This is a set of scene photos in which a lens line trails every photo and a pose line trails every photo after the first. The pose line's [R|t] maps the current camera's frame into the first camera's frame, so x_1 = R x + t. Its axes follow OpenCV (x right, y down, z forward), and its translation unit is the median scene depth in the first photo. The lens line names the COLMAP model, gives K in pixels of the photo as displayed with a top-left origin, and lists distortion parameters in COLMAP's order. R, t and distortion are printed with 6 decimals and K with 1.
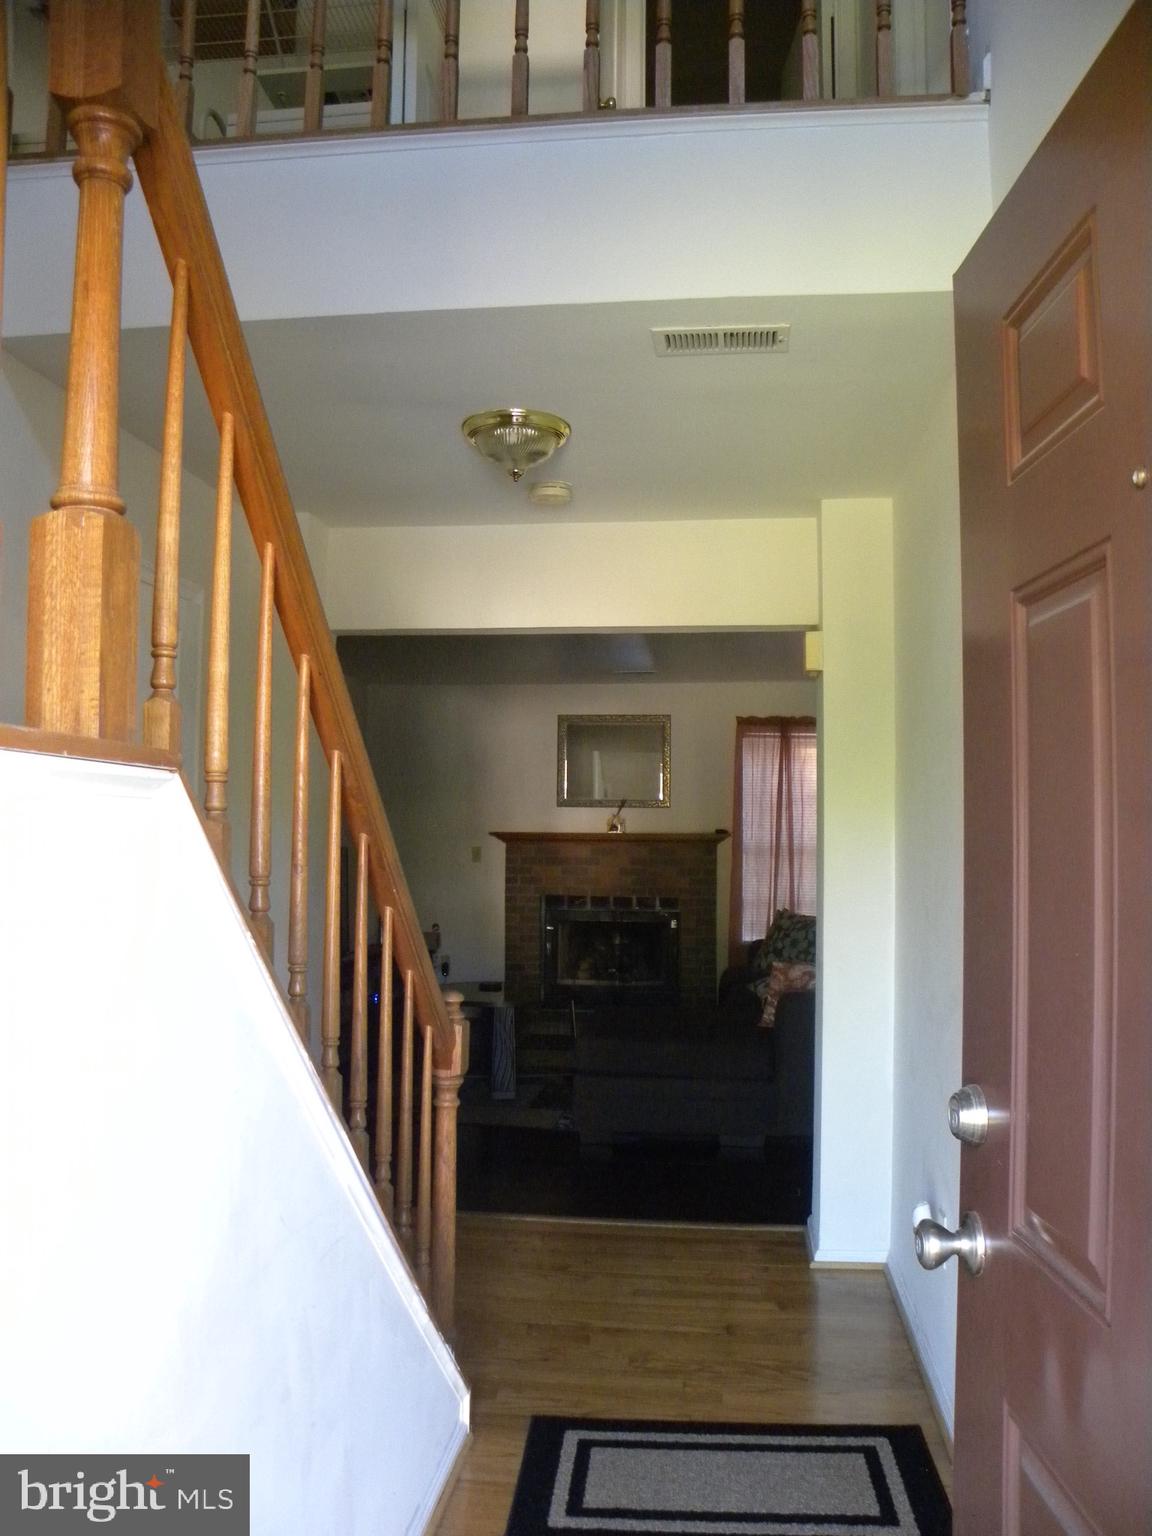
lens RADIAL K [[1171.8, 0, 576.0], [0, 1171.8, 768.0], [0, 0, 1]] dist [-0.146055, 0.093820]
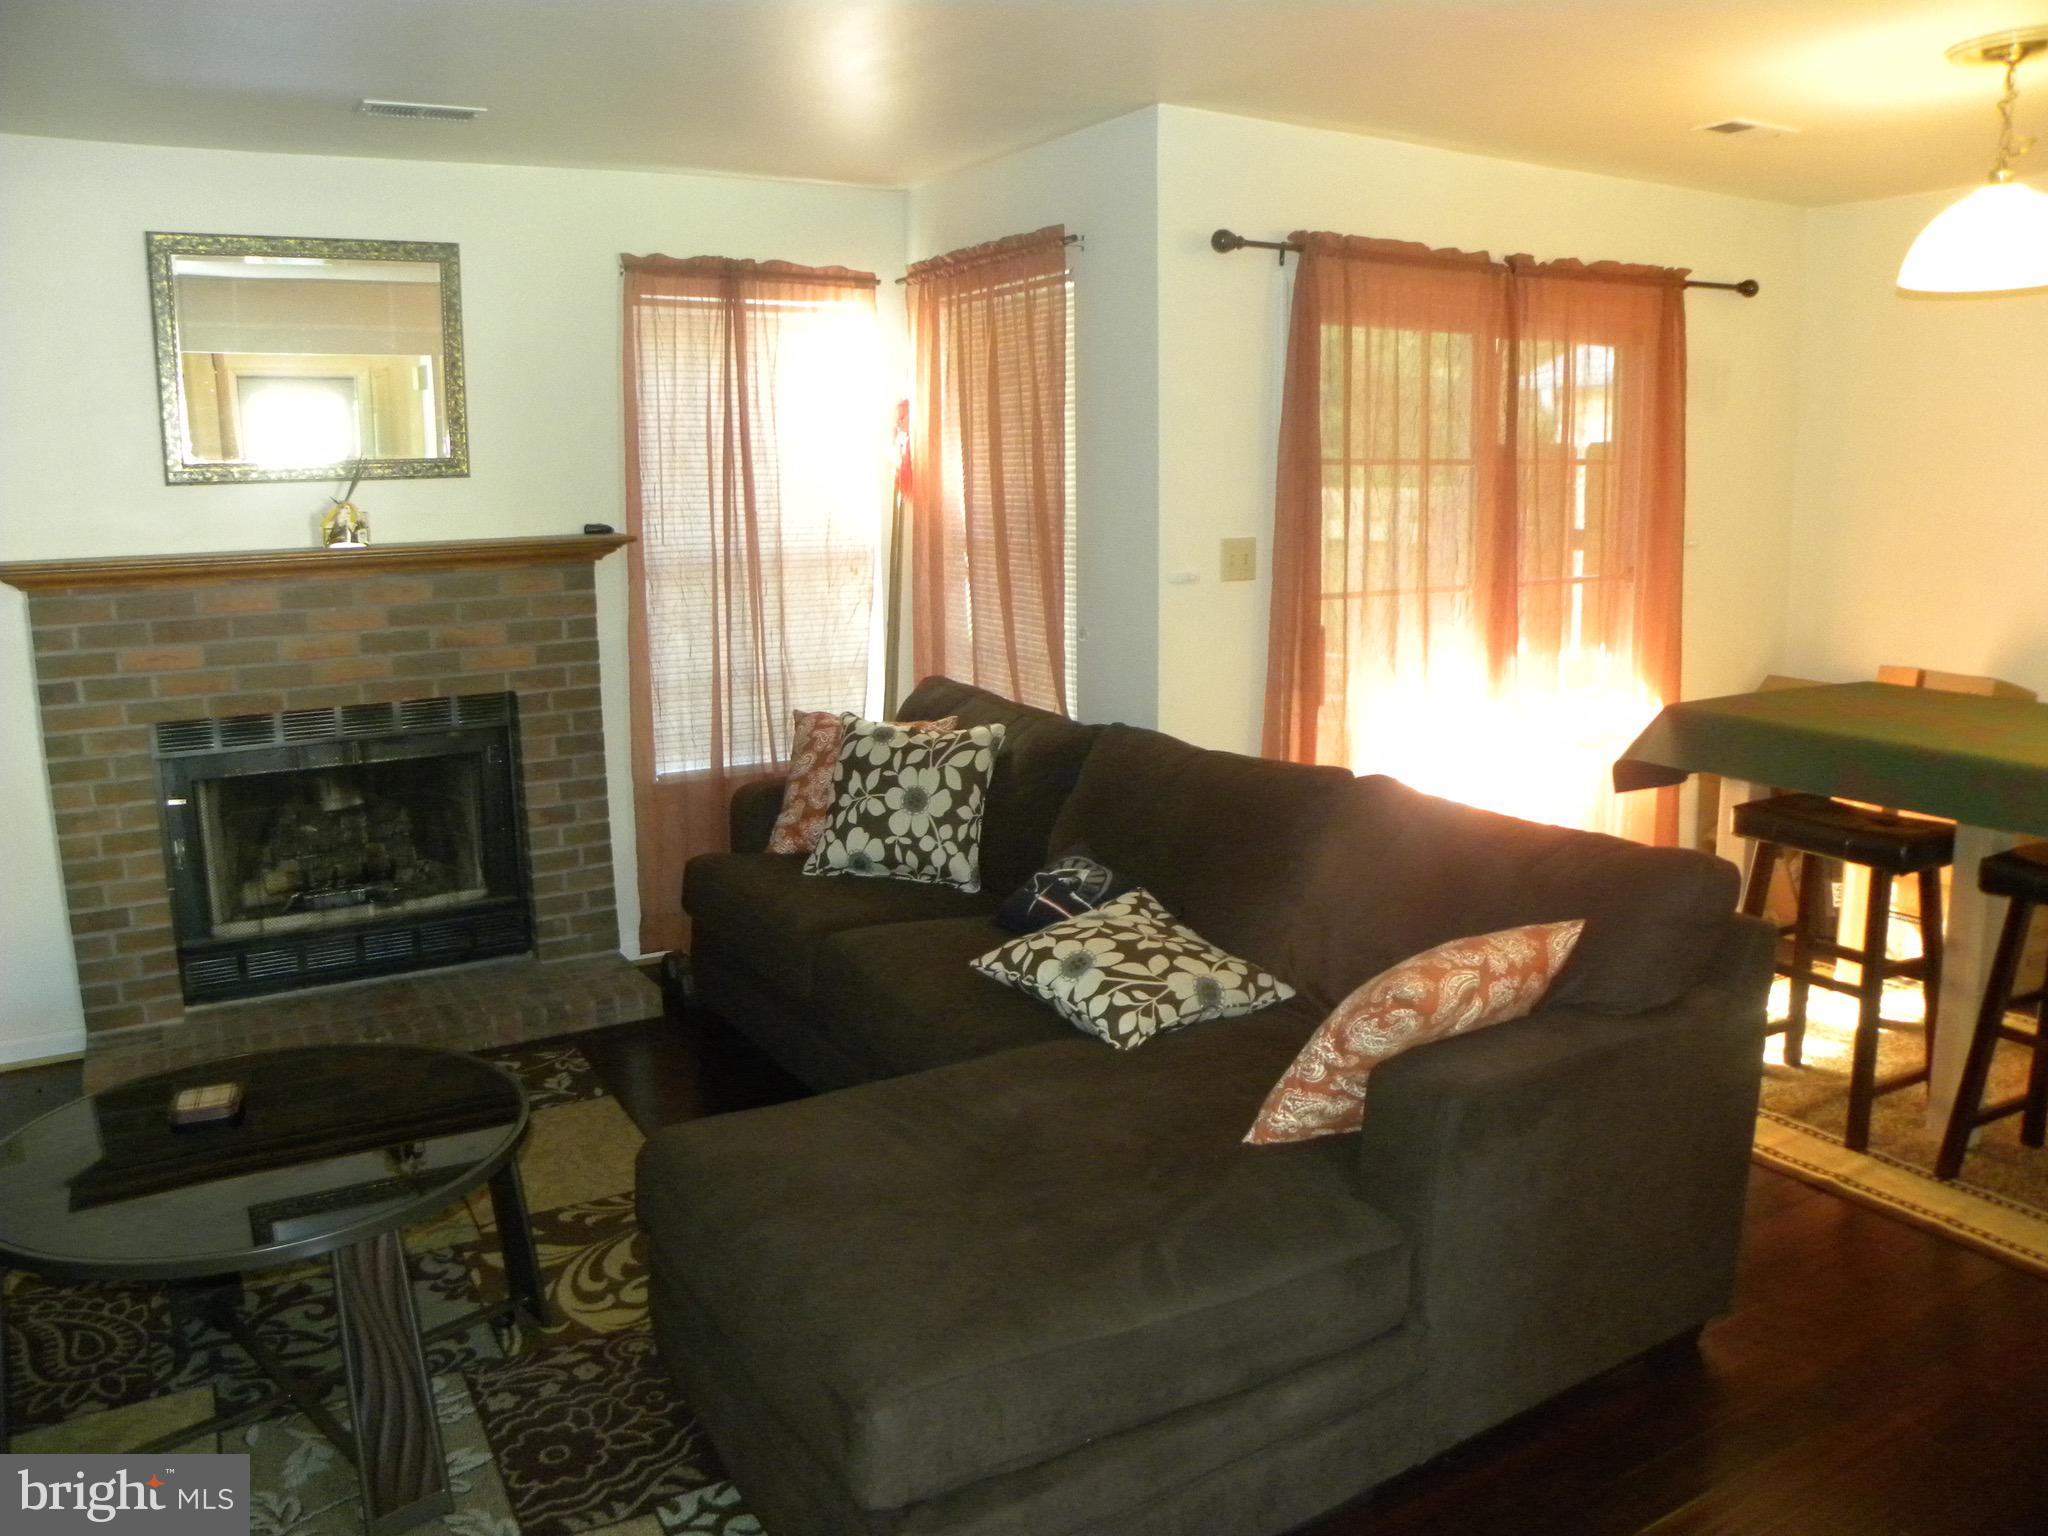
lens RADIAL K [[1562.3, 0, 1024.0], [0, 1562.3, 768.0], [0, 0, 1]] dist [-0.146055, 0.093820]
pose [[0.797498, -0.130914, 0.588947, -0.093115], [-0.010604, 0.972982, 0.230638, 0.007575], [-0.603228, -0.190179, 0.774563, 0.454007]]
